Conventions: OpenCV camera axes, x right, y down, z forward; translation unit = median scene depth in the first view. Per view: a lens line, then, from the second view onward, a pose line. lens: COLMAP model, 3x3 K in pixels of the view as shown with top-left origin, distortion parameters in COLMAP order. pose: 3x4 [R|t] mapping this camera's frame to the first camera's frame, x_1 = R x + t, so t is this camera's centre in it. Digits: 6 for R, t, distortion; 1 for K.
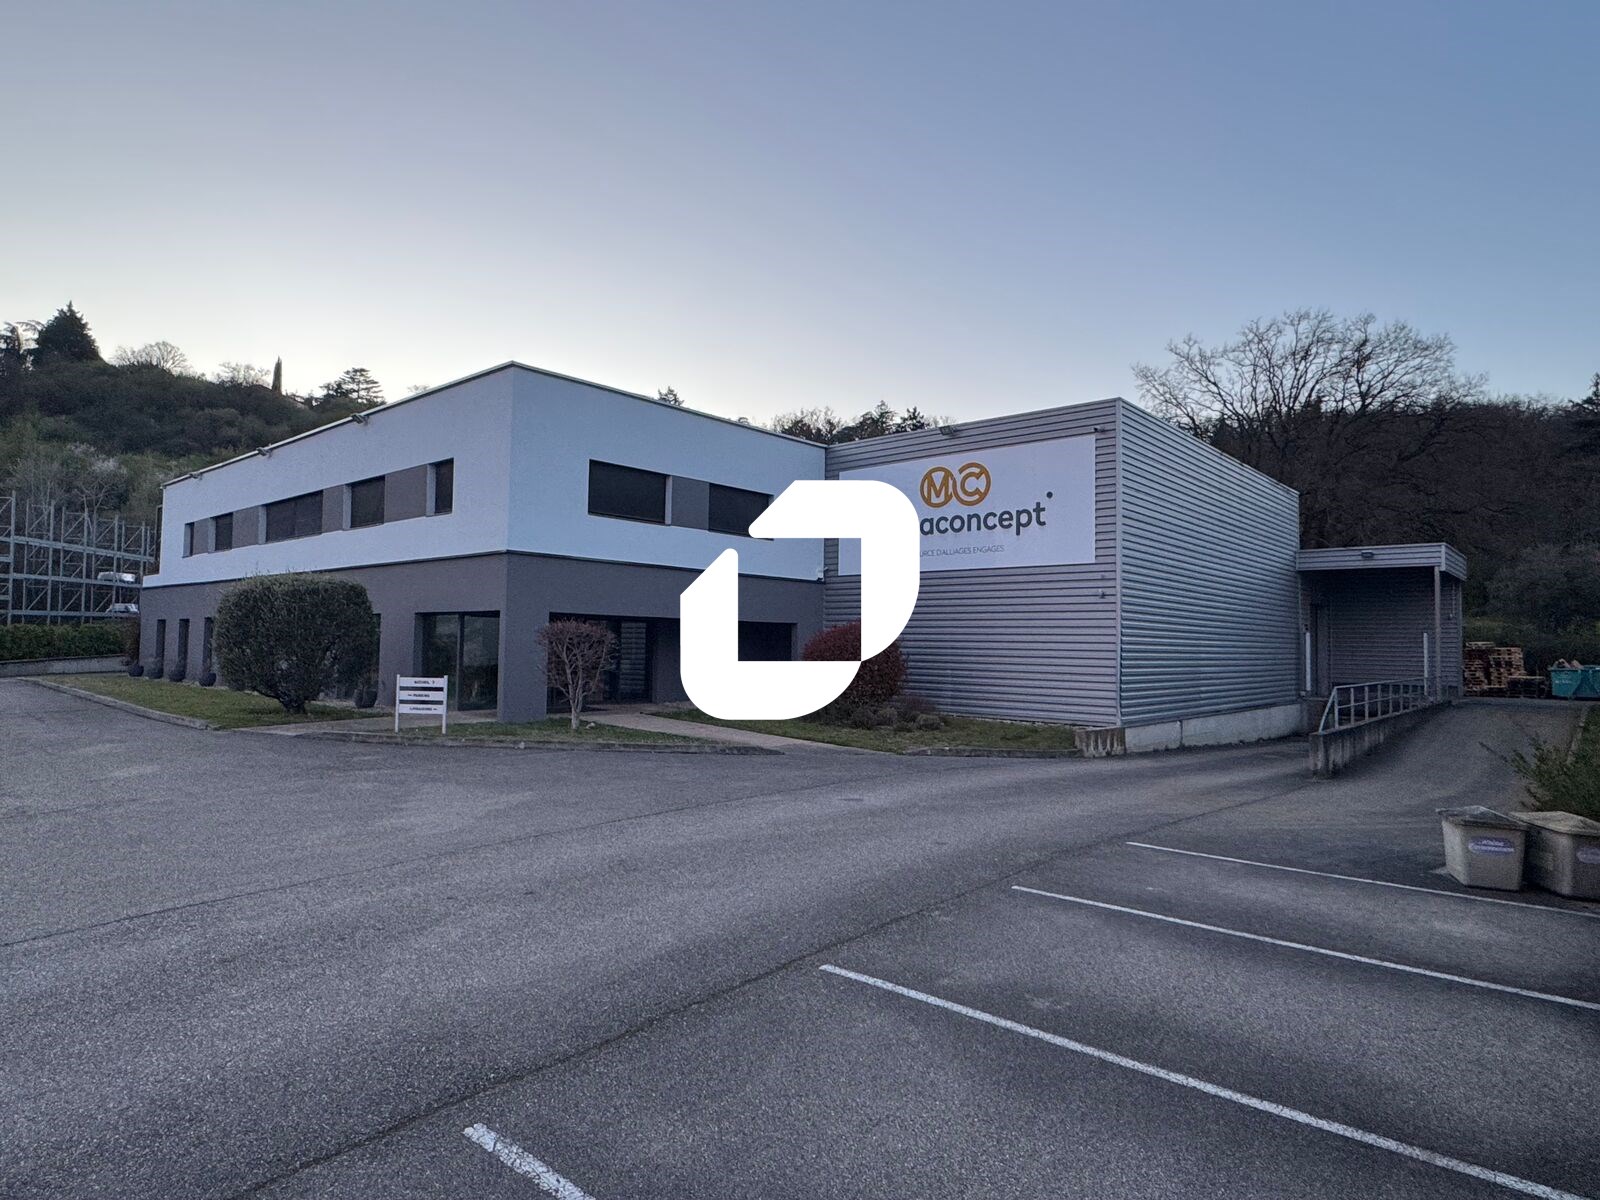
lens RADIAL K [[926.9, 0, 800.0], [0, 926.9, 600.0], [0, 0, 1]] dist [0.014442, 0.000126]
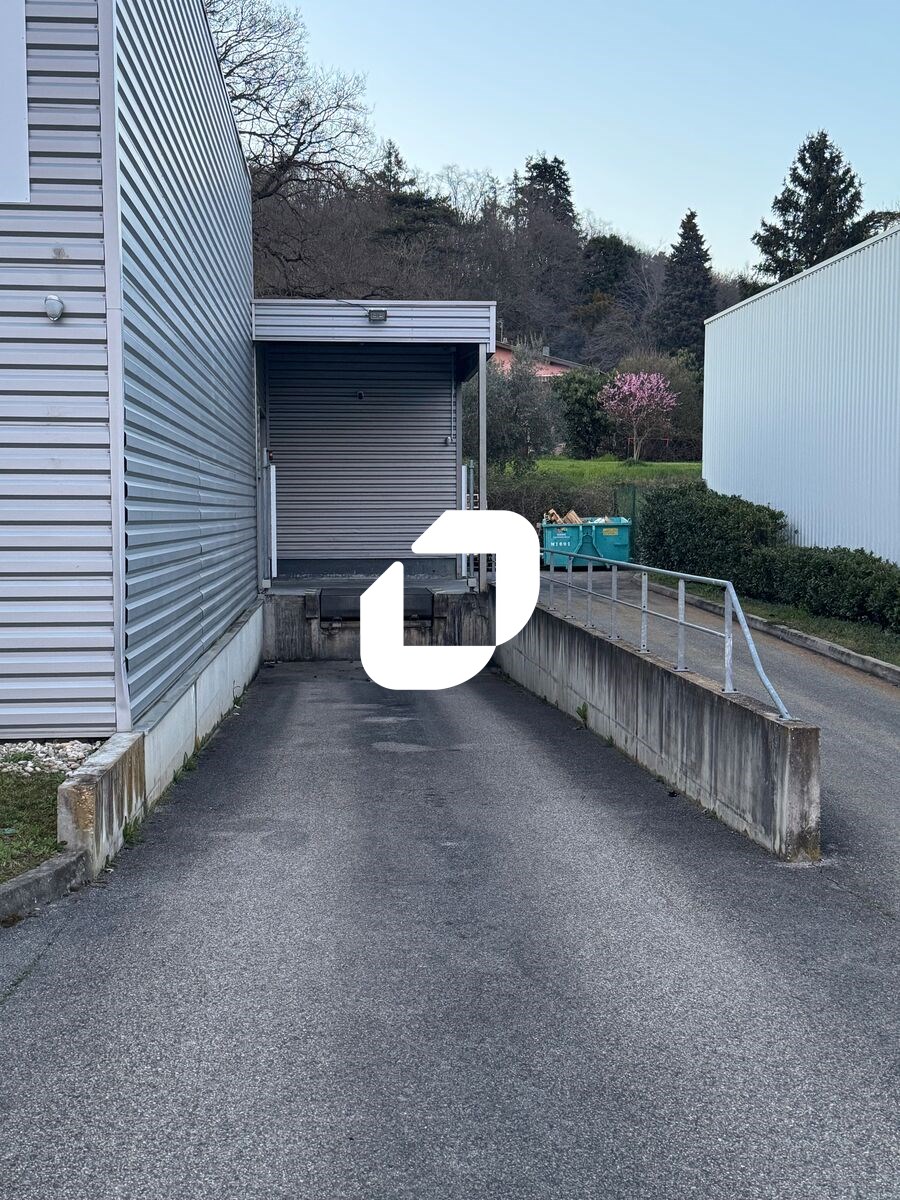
lens RADIAL K [[1448.9, 0, 450.0], [0, 1448.9, 600.0], [0, 0, 1]] dist [0.105180, 0.001378]
pose [[0.703565, -0.059411, 0.708143, 0.048622], [-0.022351, 0.994156, 0.105613, 0.024325], [-0.710279, -0.090133, 0.698126, 0.397761]]
